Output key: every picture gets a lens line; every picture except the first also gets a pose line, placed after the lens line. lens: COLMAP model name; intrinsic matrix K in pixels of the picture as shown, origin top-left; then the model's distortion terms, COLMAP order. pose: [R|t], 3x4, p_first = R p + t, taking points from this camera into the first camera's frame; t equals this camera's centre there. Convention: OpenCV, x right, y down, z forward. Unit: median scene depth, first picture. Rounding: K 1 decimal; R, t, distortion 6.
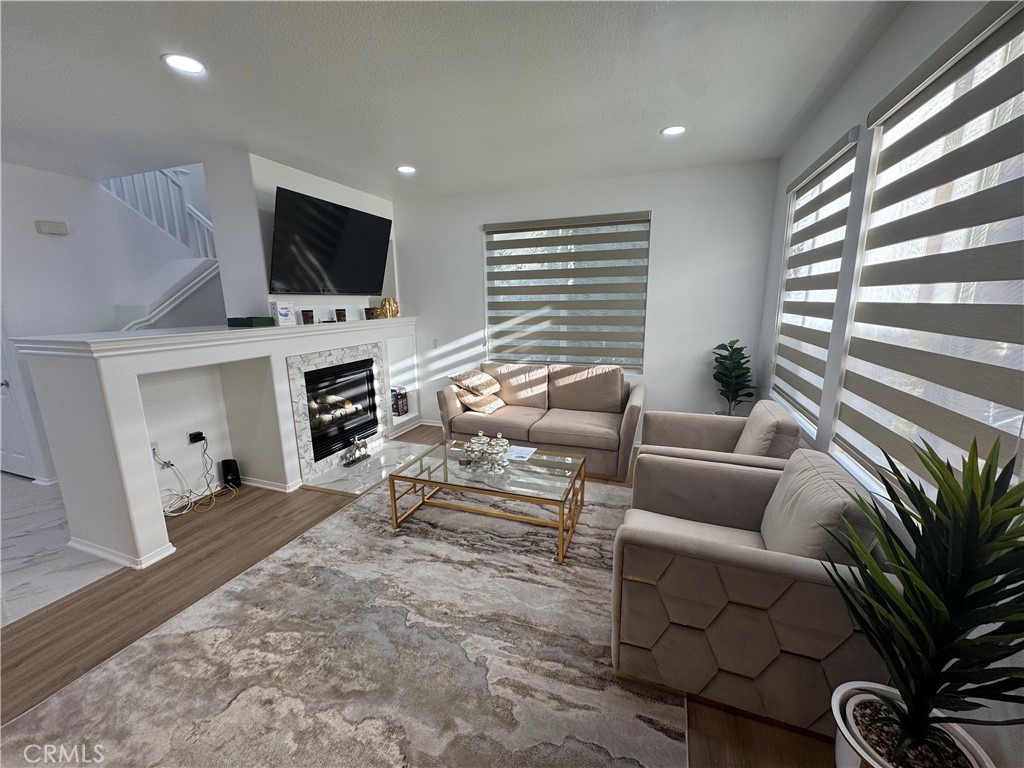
lens RADIAL K [[407.4, 0, 510.9], [0, 407.4, 384.7], [0, 0, 1]] dist [-0.000415, 0.000145]
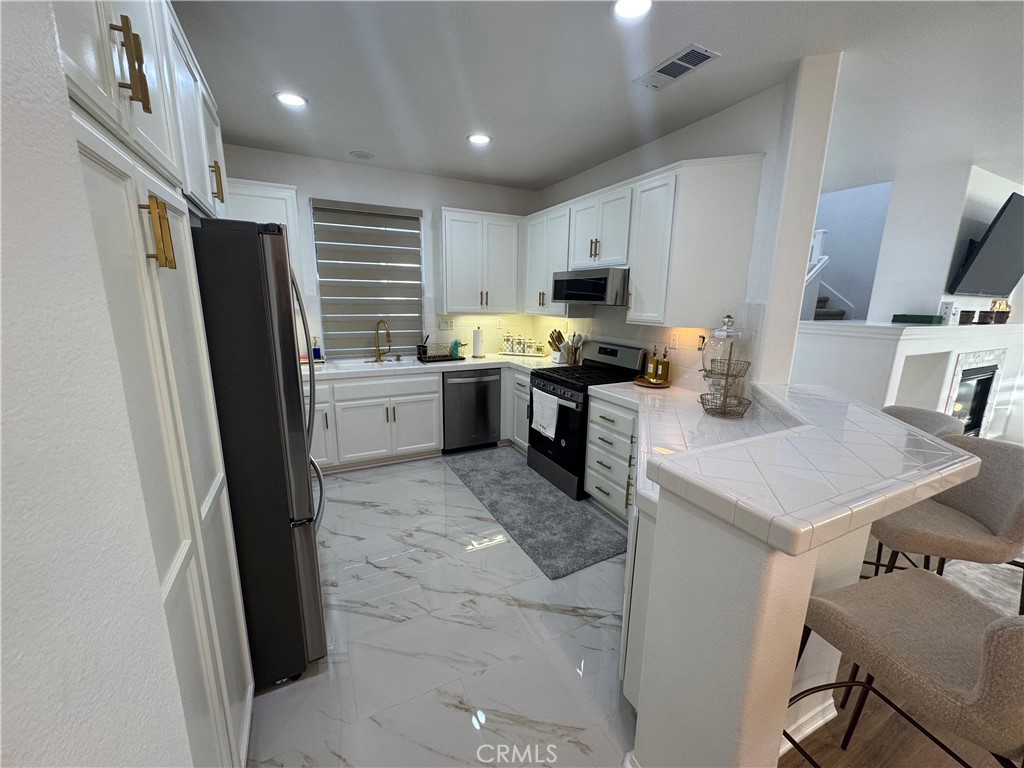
lens RADIAL K [[407.4, 0, 510.9], [0, 407.4, 384.7], [0, 0, 1]] dist [-0.000415, 0.000145]
pose [[0.731664, 0.163661, -0.661727, -0.793265], [-0.163797, 0.984519, 0.062386, 0.157214], [0.661693, 0.062744, 0.747145, -0.650716]]
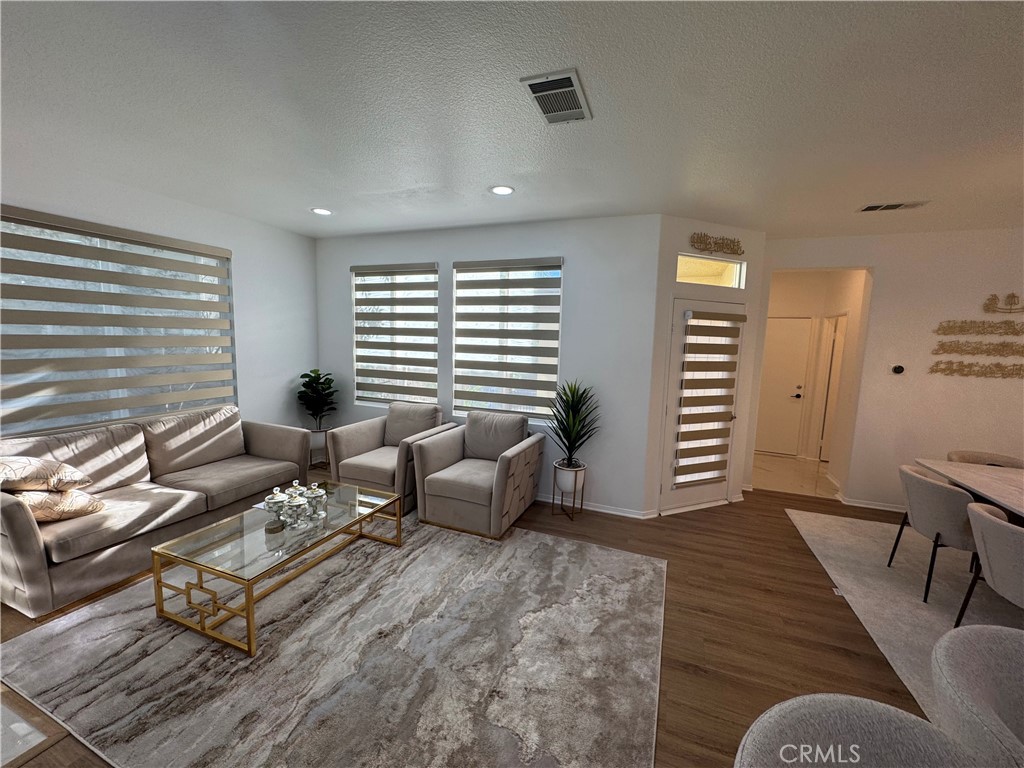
lens RADIAL K [[411.4, 0, 509.6], [0, 411.4, 382.4], [0, 0, 1]] dist [-0.000086, 0.000073]
pose [[0.026542, -0.096766, 0.994953, -0.921666], [0.178361, 0.979791, 0.090533, -0.097757], [-0.983607, 0.175058, 0.043265, 0.436068]]
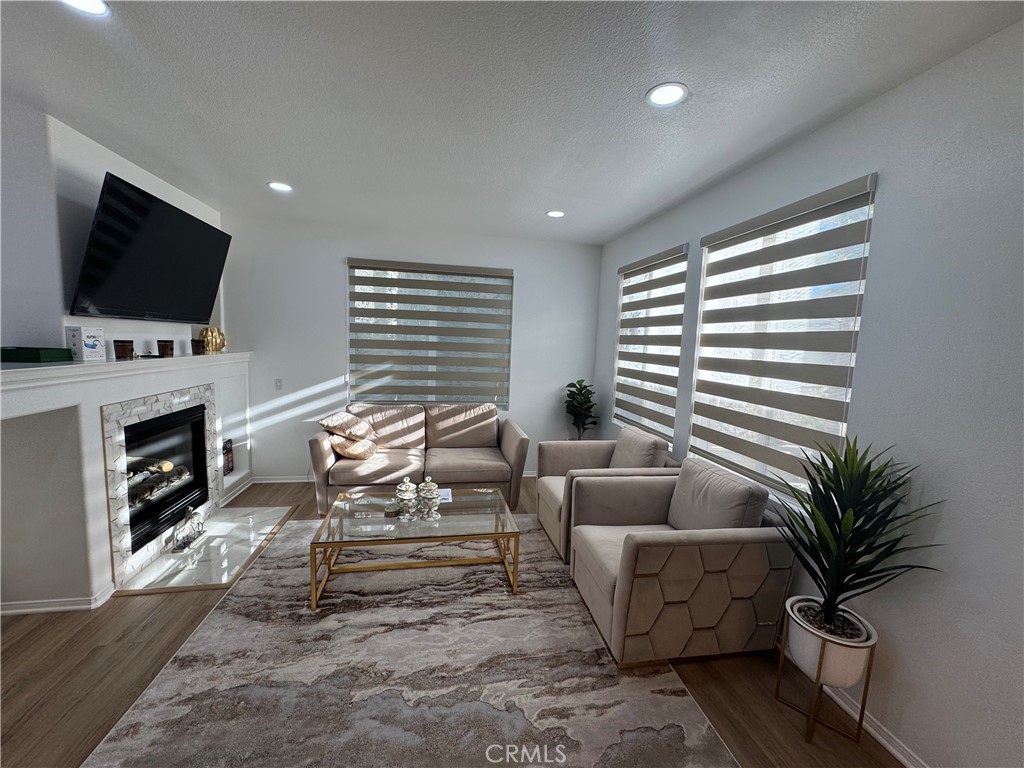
lens RADIAL K [[407.4, 0, 510.9], [0, 407.4, 384.7], [0, 0, 1]] dist [-0.000415, 0.000145]
pose [[0.857891, -0.008790, 0.513757, -0.353789], [0.055670, 0.995558, -0.075927, -0.014513], [-0.510807, 0.093738, 0.854569, 0.049655]]
